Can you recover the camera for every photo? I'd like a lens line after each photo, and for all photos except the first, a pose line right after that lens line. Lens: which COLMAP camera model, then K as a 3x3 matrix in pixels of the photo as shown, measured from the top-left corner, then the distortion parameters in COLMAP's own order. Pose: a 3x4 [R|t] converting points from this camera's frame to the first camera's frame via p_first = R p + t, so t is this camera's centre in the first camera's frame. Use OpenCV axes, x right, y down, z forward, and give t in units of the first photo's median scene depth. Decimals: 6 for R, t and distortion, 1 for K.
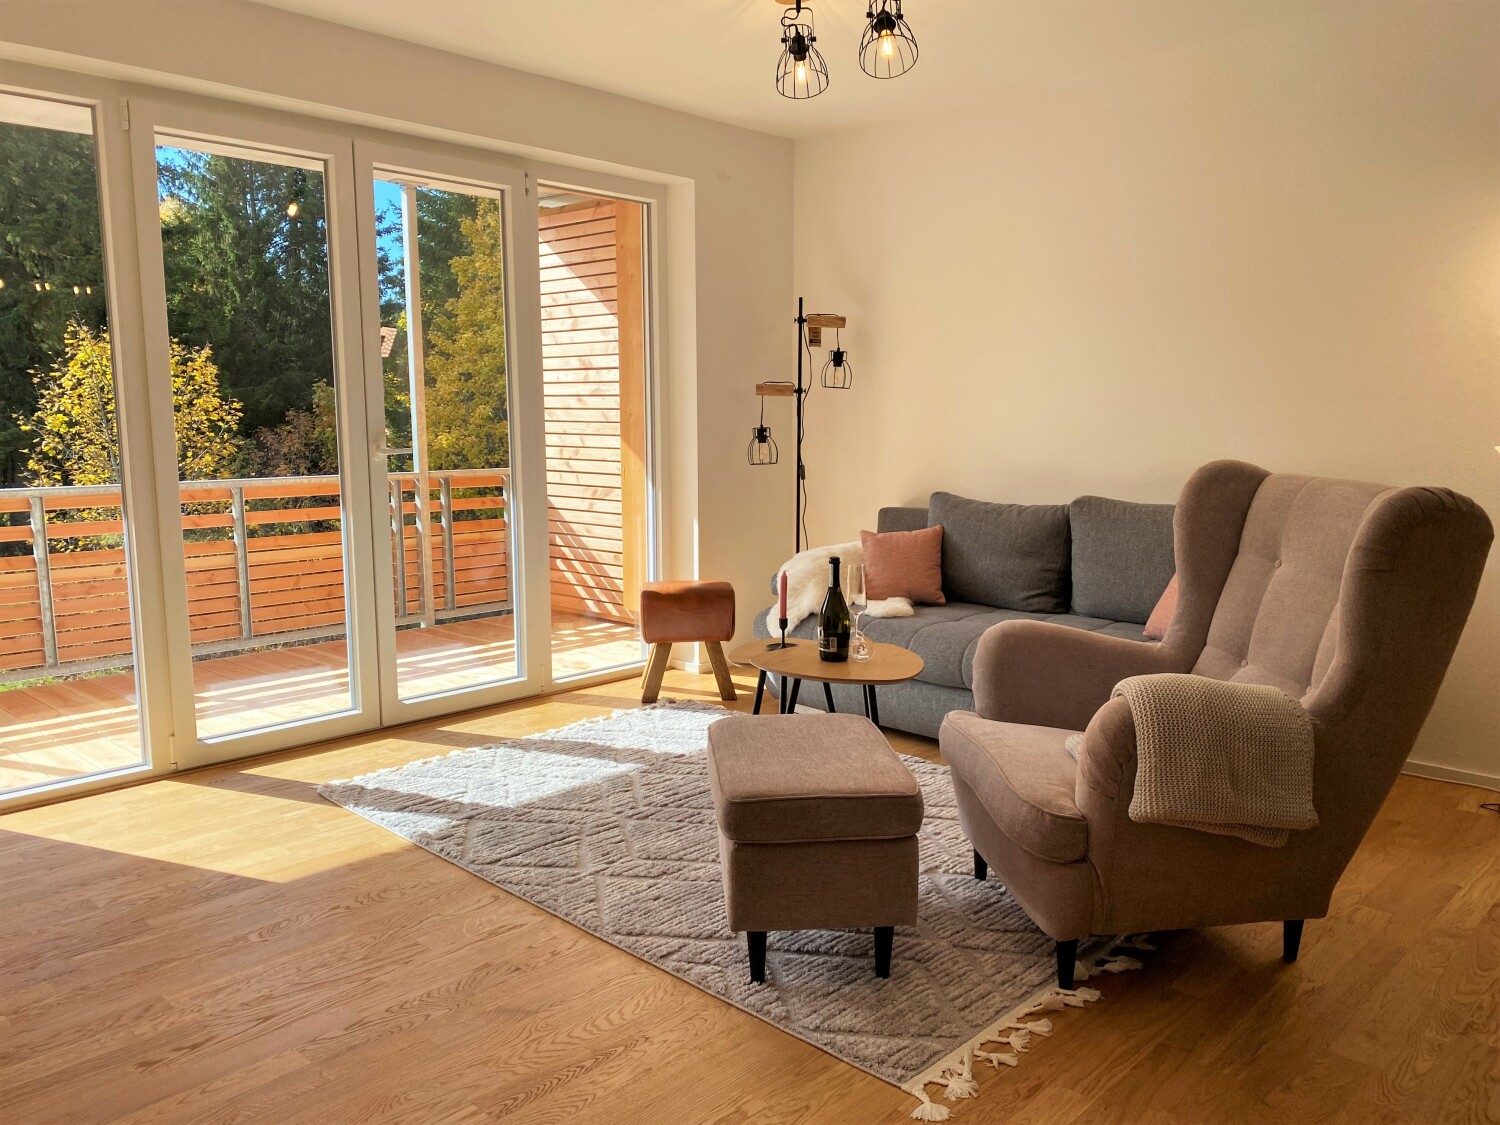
lens RADIAL K [[1145.3, 0, 766.4], [0, 1145.3, 559.3], [0, 0, 1]] dist [0.025027, -0.024518]
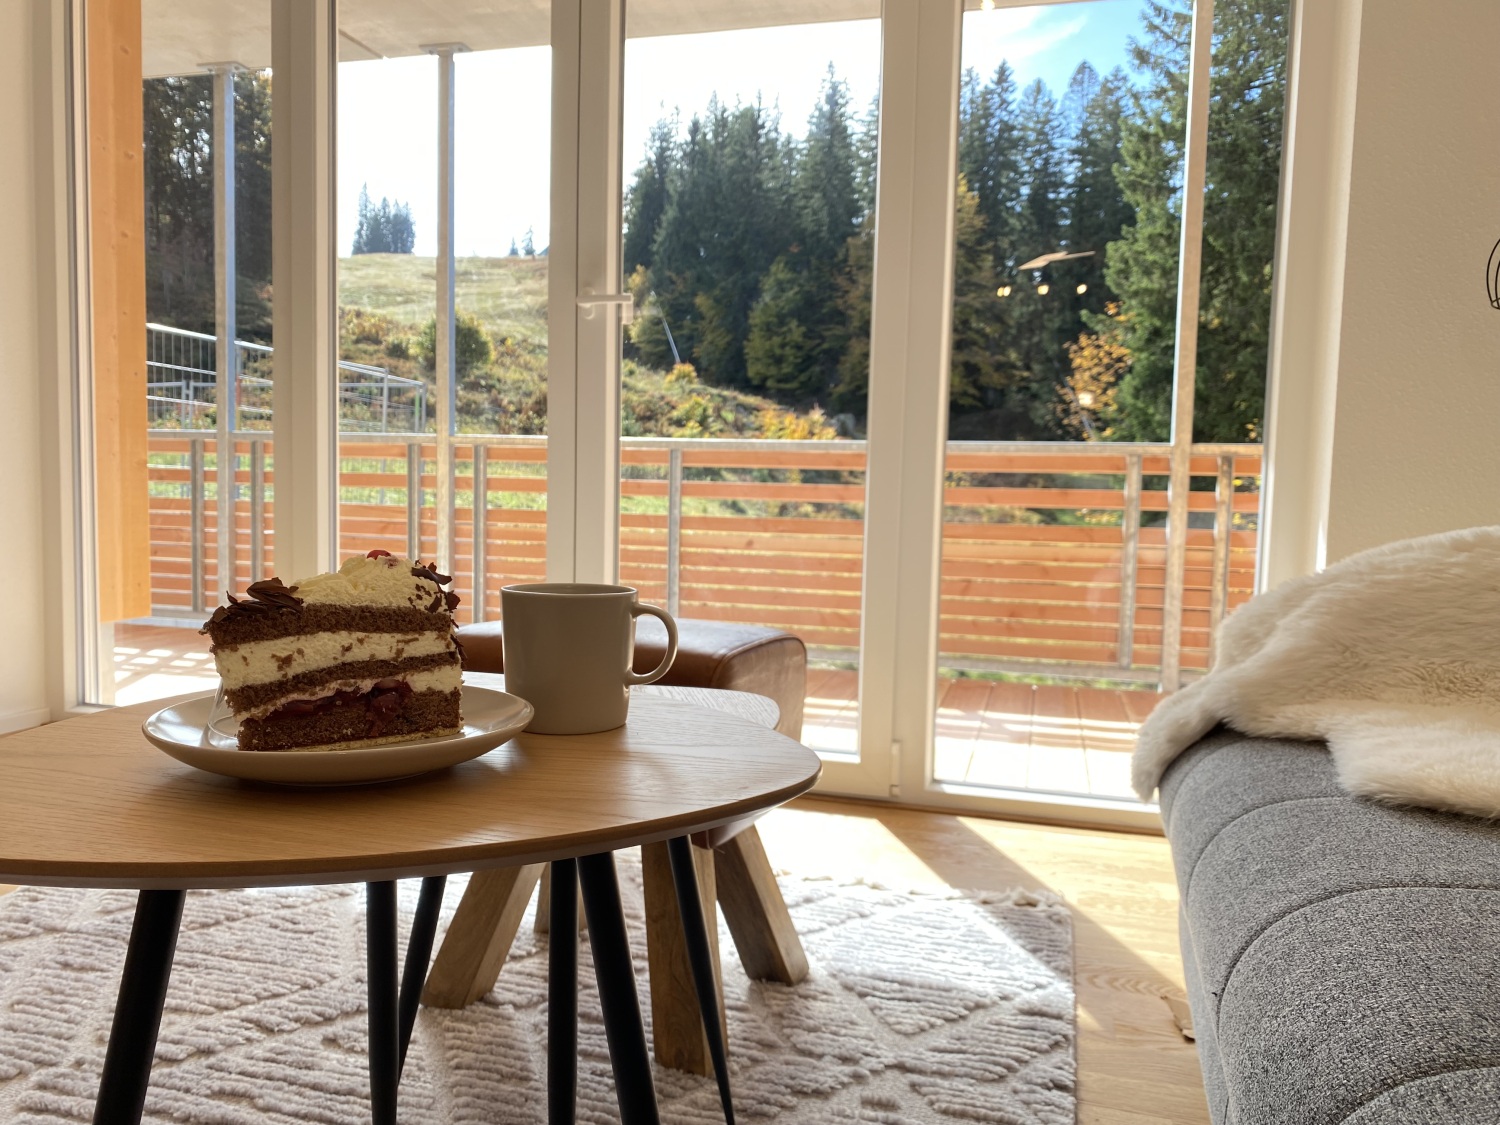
lens RADIAL K [[1145.3, 0, 747.6], [0, 1145.3, 569.8], [0, 0, 1]] dist [0.025027, -0.024518]
pose [[0.475636, 0.076637, -0.876298, 0.188016], [-0.132468, 0.991077, 0.014775, 0.018098], [0.869611, 0.109054, 0.481544, 0.648617]]
